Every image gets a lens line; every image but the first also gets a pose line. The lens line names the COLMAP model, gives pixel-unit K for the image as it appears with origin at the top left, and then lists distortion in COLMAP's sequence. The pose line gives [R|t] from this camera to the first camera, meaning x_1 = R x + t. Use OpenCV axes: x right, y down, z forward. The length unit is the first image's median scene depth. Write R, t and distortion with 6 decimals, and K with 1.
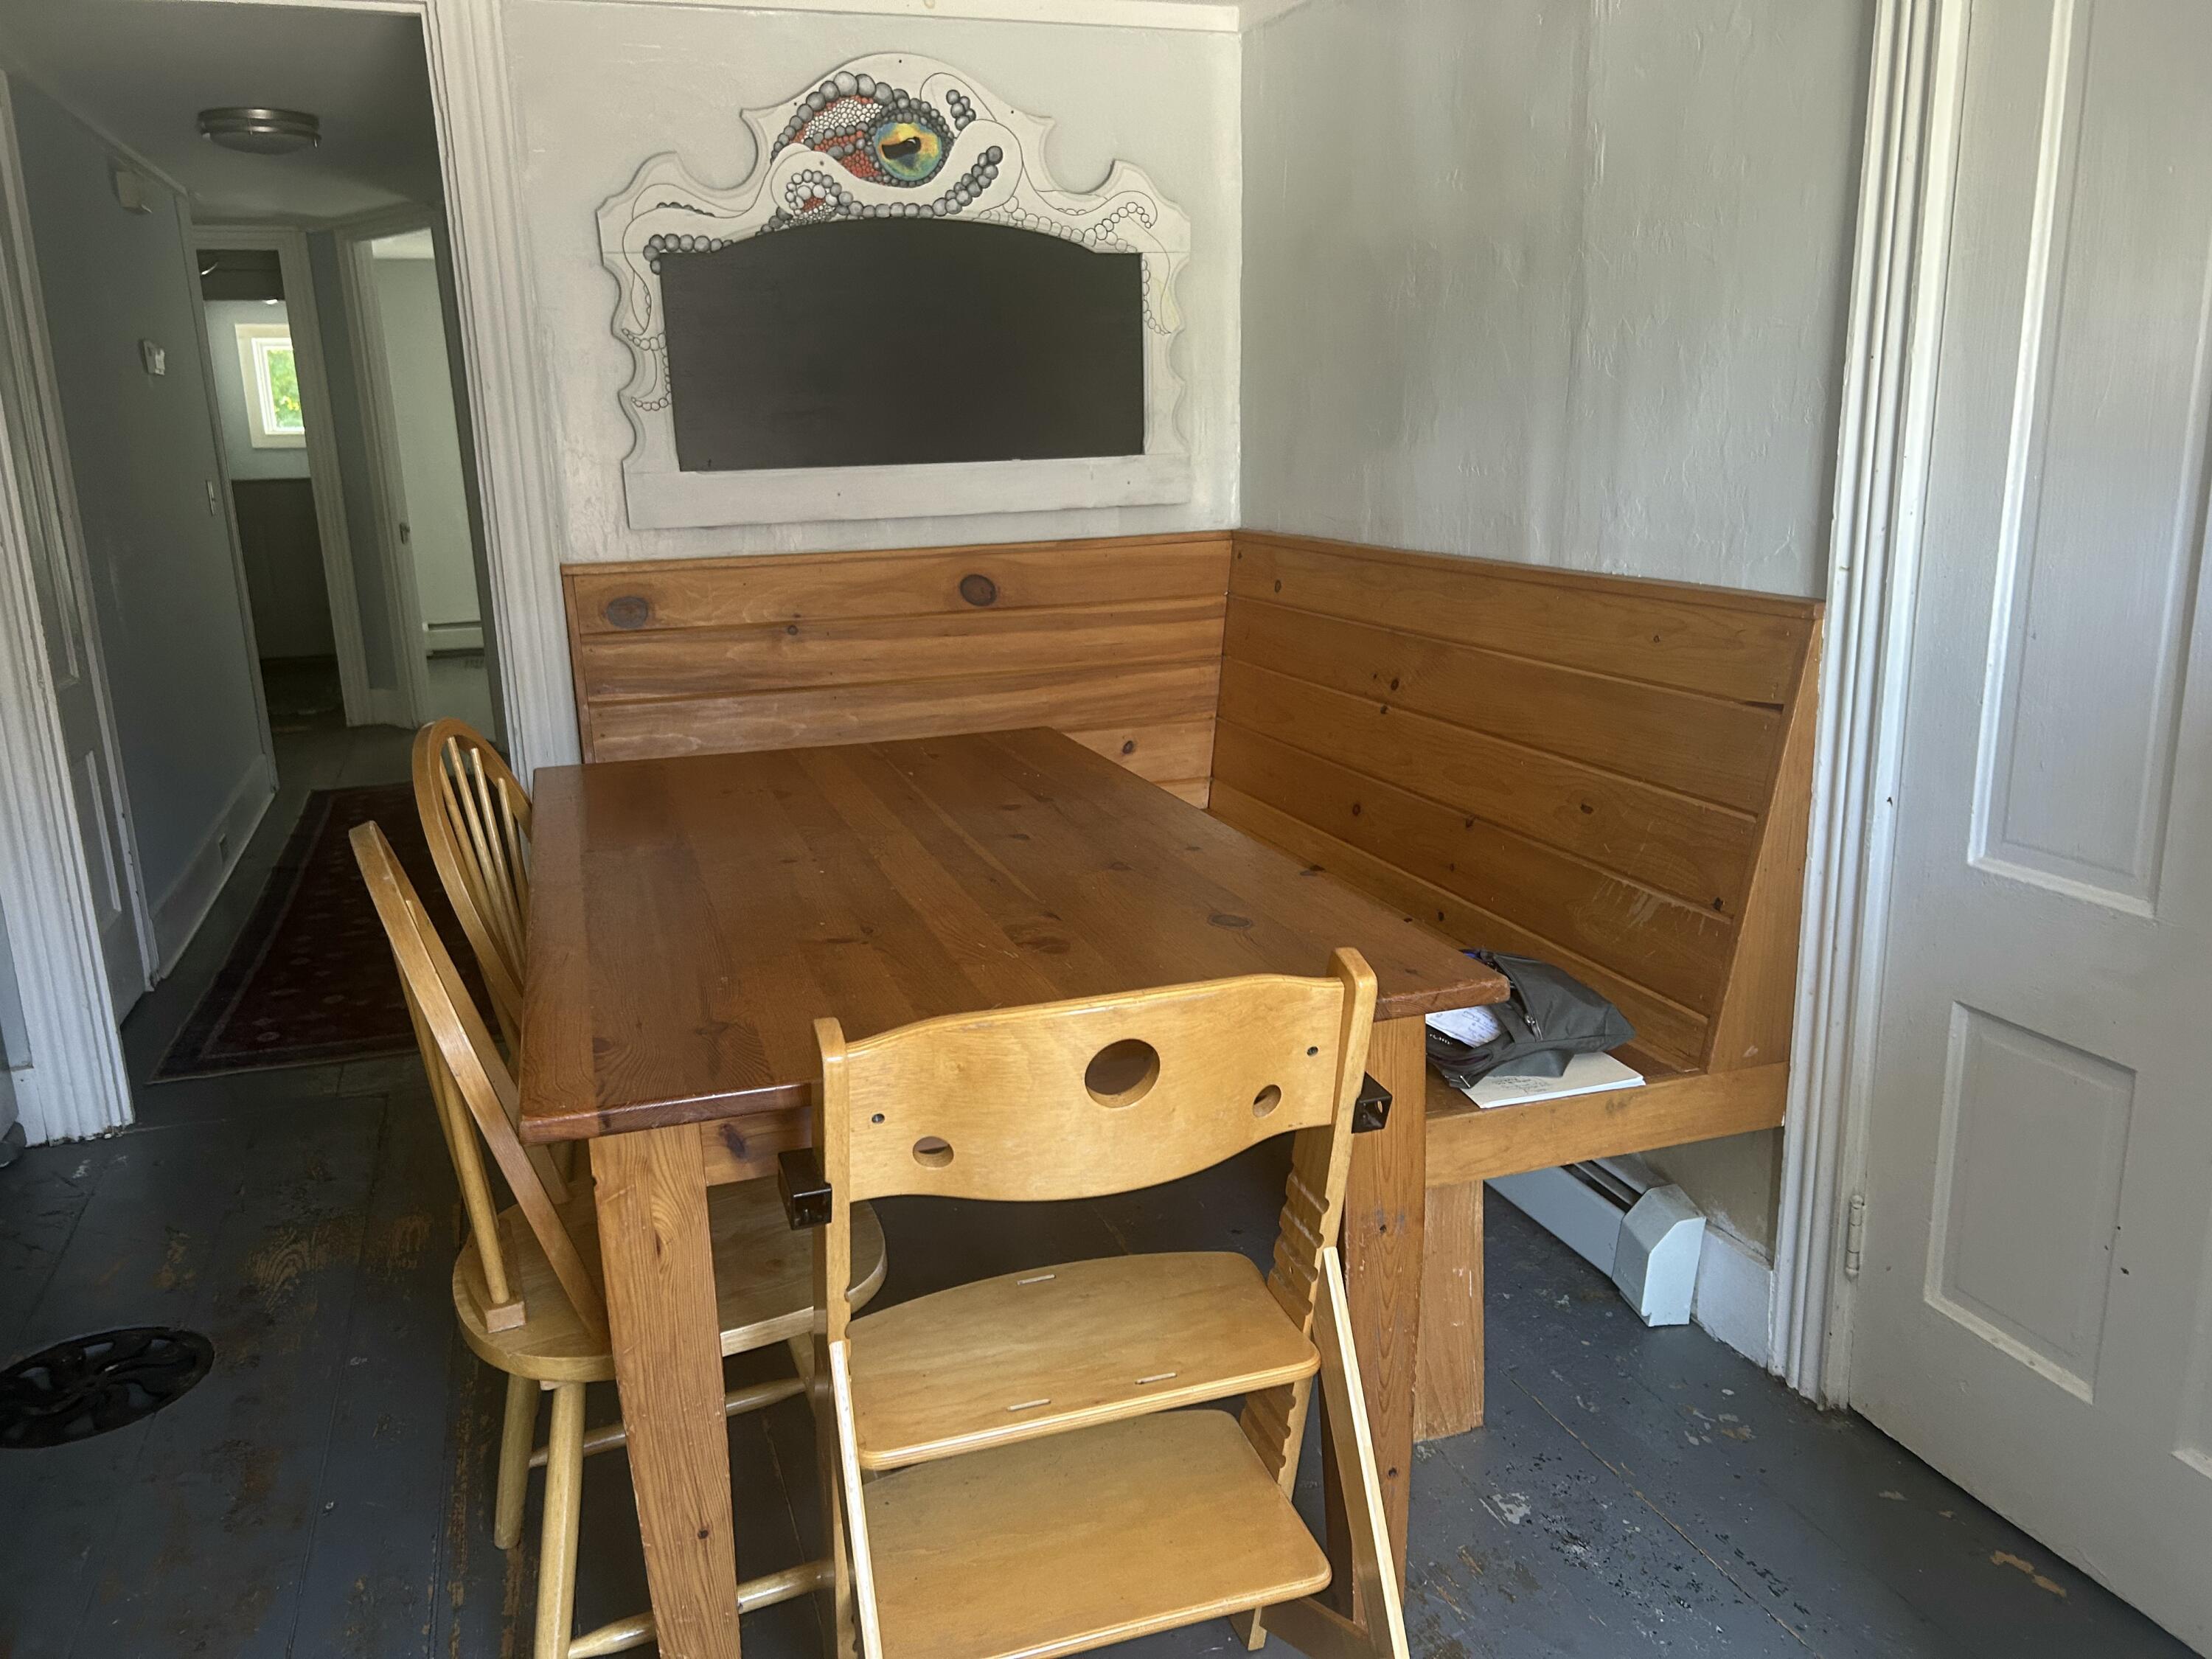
lens RADIAL K [[1666.0, 0, 1103.2], [0, 1666.0, 830.9], [0, 0, 1]] dist [0.008254, 0.003546]
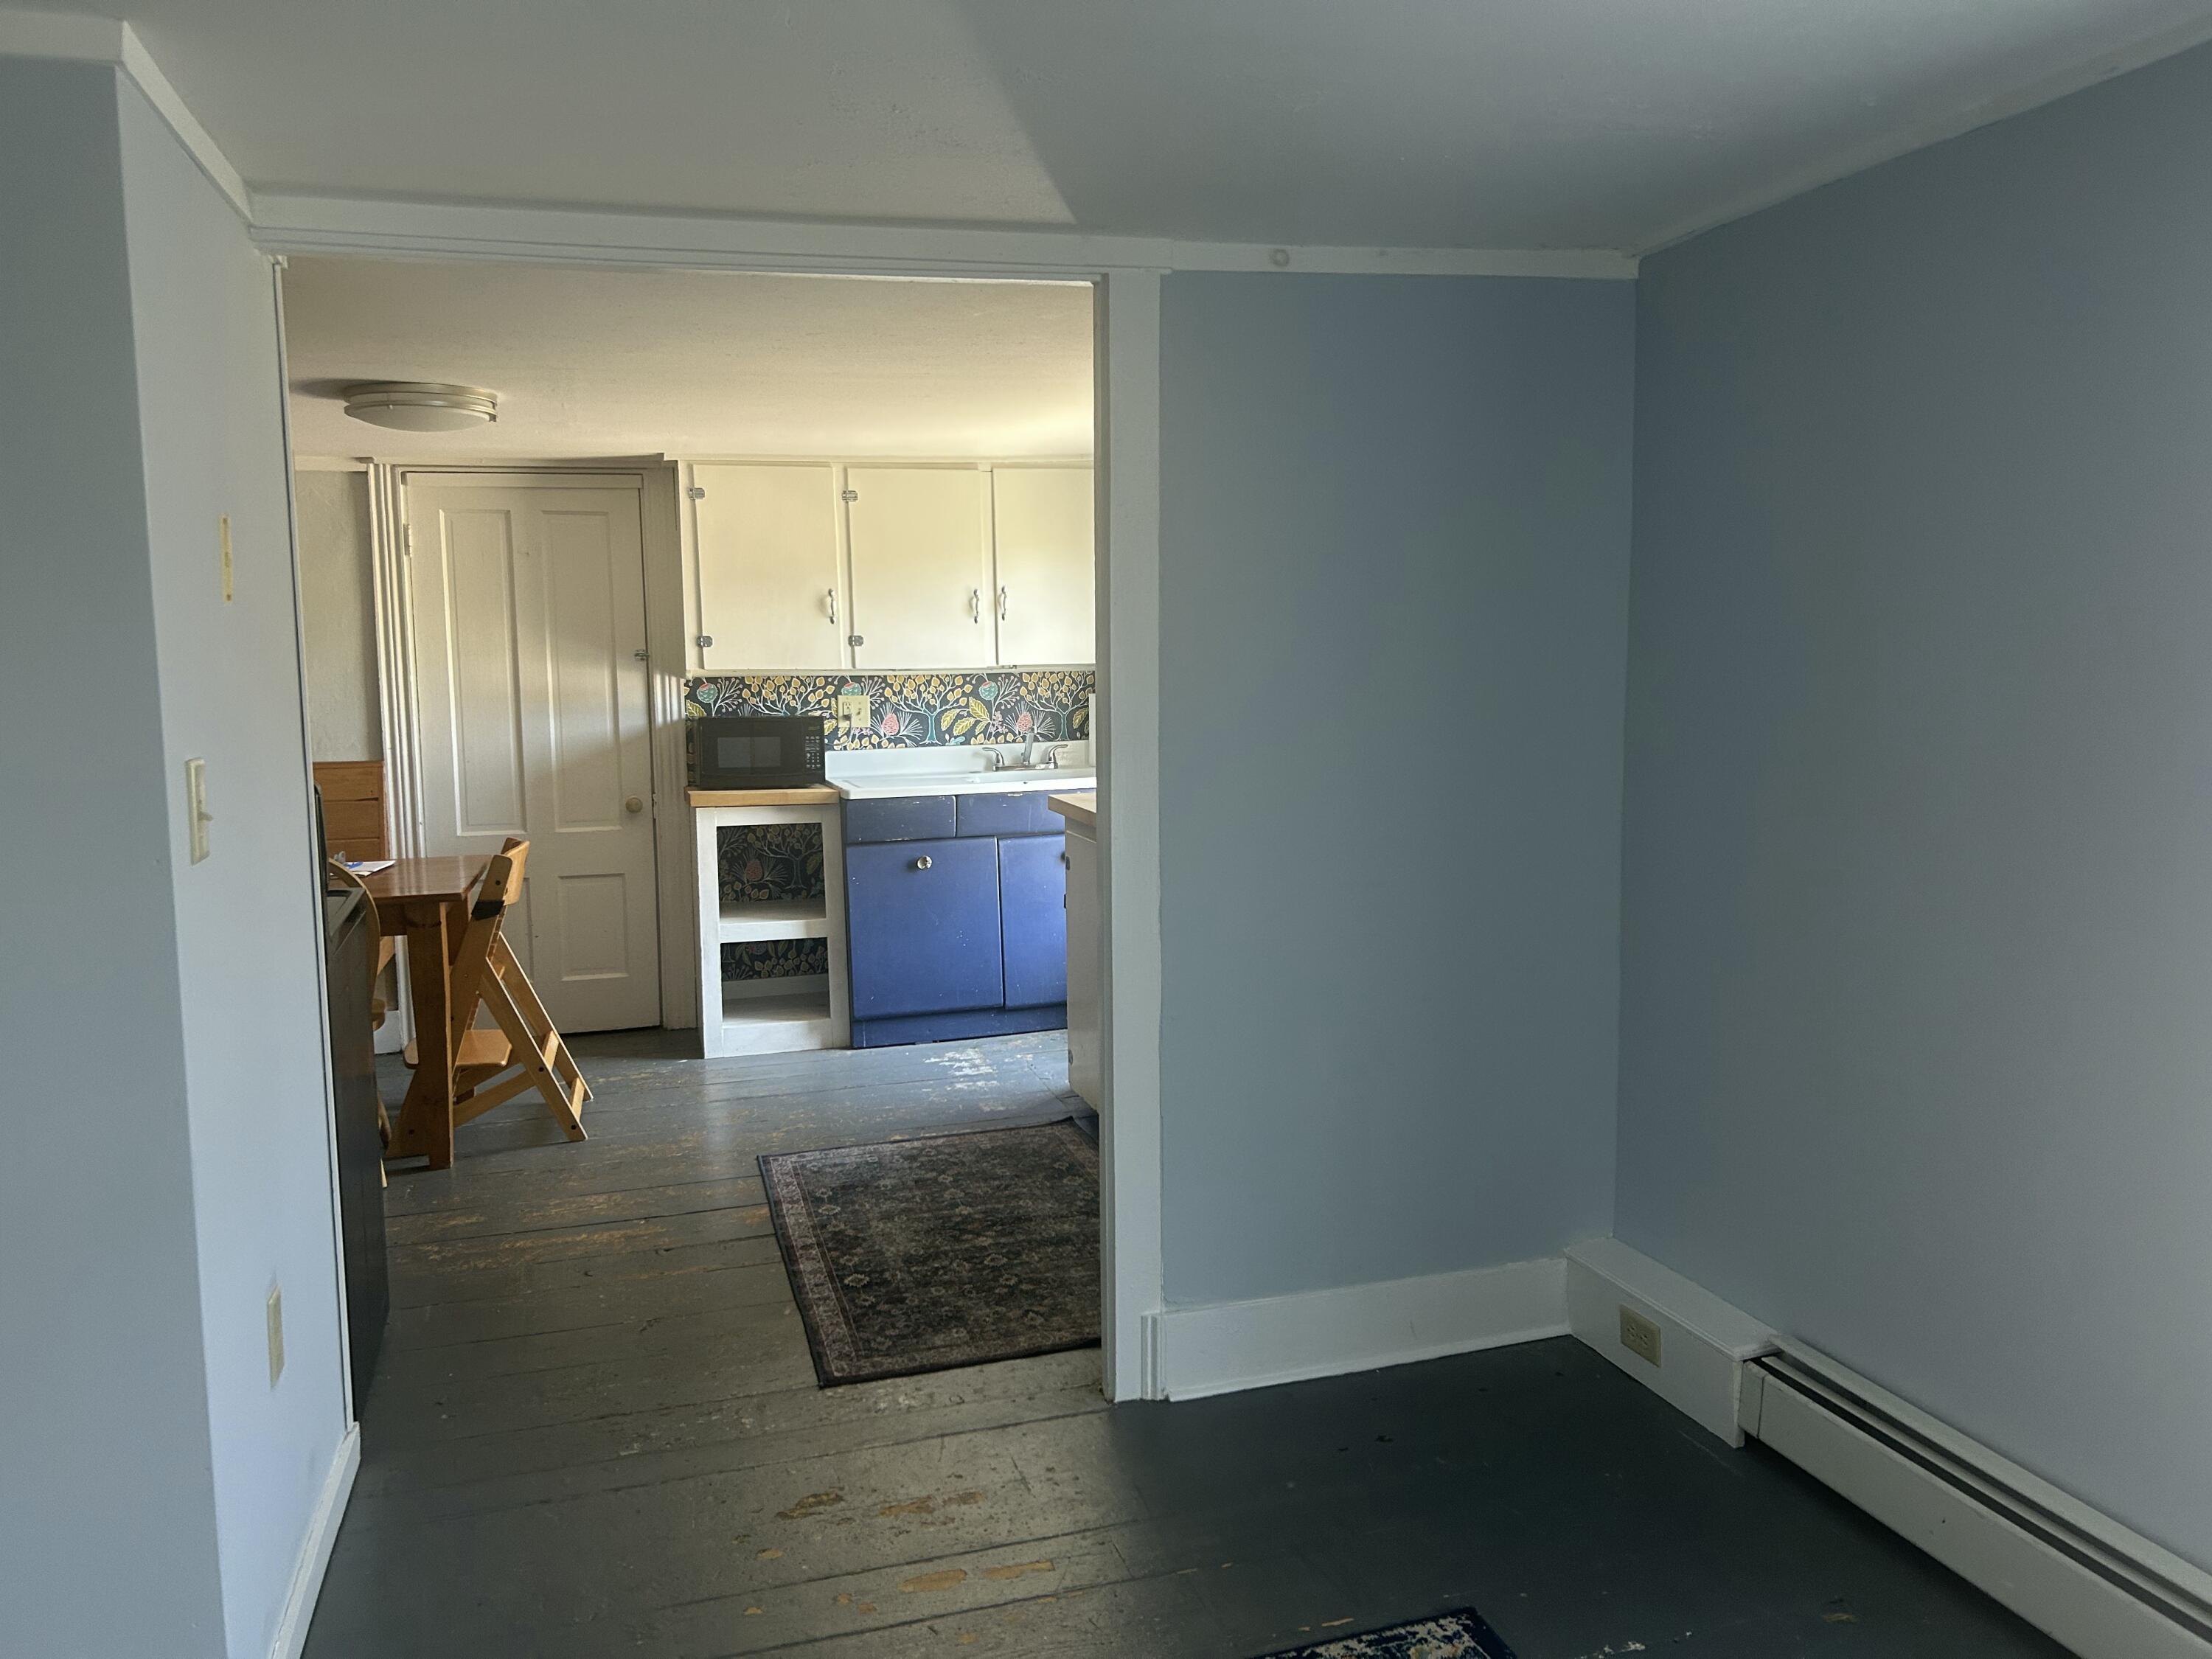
lens RADIAL K [[1666.0, 0, 1105.8], [0, 1666.0, 827.9], [0, 0, 1]] dist [0.008254, 0.003546]
pose [[0.007877, -0.071061, 0.997441, -2.391070], [0.254432, 0.964786, 0.066726, 0.097918], [-0.967059, 0.253255, 0.025680, -0.241395]]
